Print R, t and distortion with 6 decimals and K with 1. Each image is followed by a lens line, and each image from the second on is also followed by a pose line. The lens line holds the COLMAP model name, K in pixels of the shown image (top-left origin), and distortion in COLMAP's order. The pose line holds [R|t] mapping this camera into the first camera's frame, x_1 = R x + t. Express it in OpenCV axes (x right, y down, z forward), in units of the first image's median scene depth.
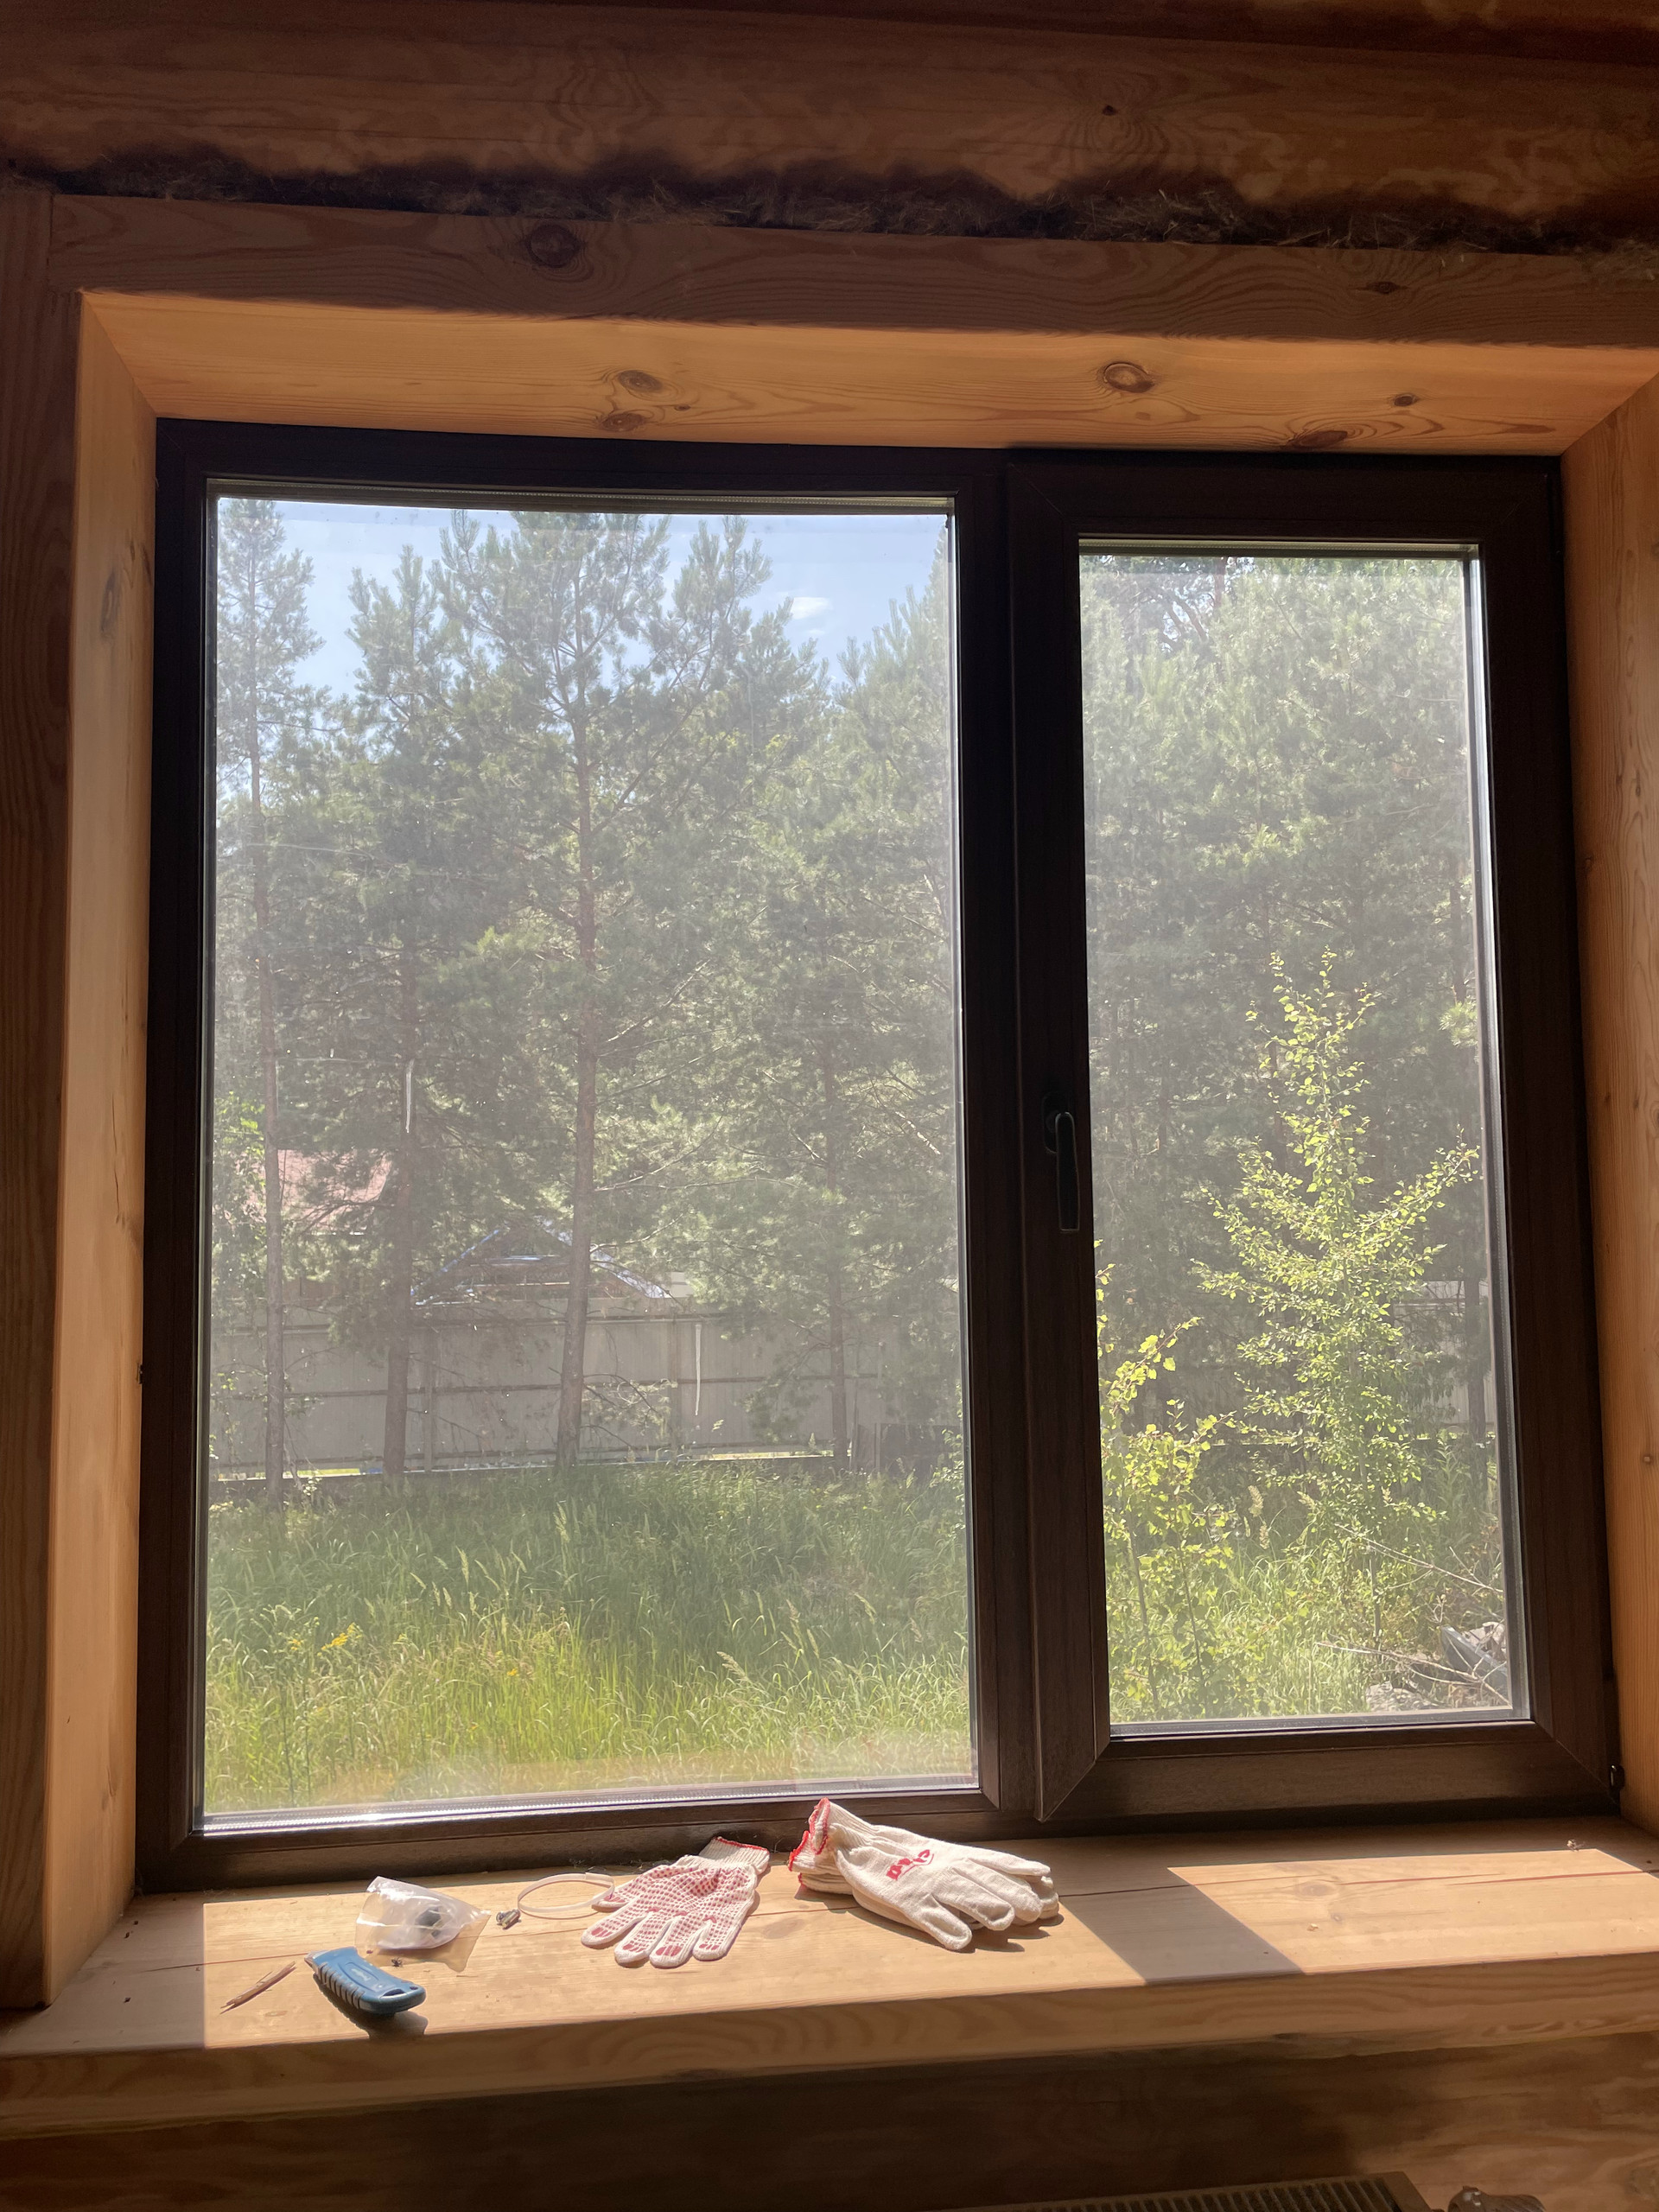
lens RADIAL K [[1641.5, 0, 829.5], [0, 1641.5, 1106.0], [0, 0, 1]] dist [0.057879, -0.061372]
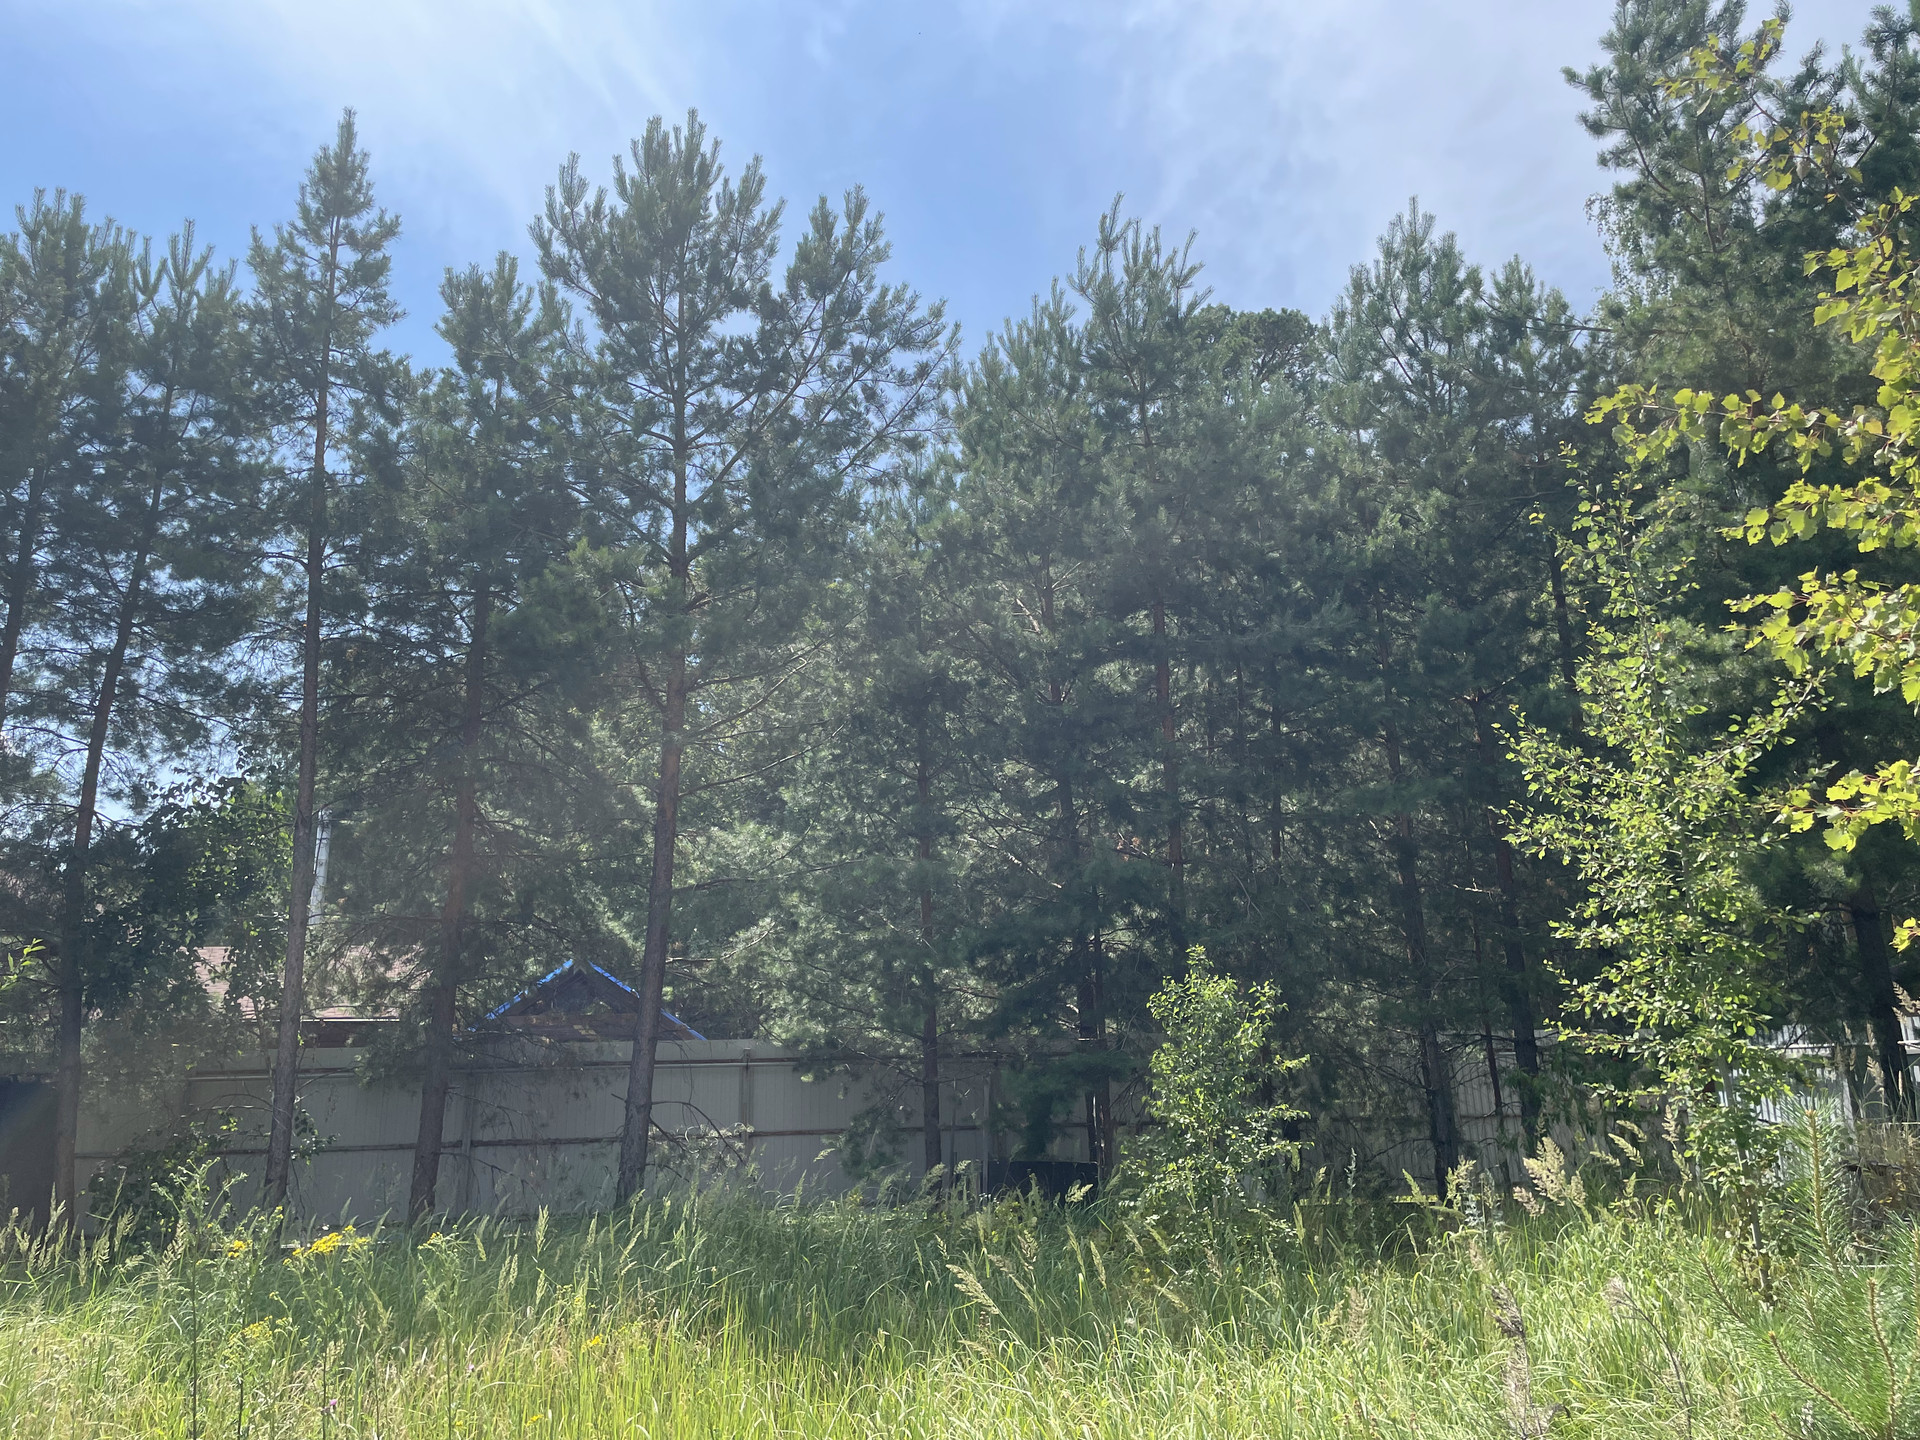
lens RADIAL K [[1461.3, 0, 964.6], [0, 1461.3, 692.6], [0, 0, 1]] dist [0.100199, -0.136002]
pose [[0.996711, 0.019976, 0.078544, -0.044223], [-0.004527, 0.981355, -0.192148, 0.088061], [-0.080918, 0.191161, 0.978218, 0.156668]]
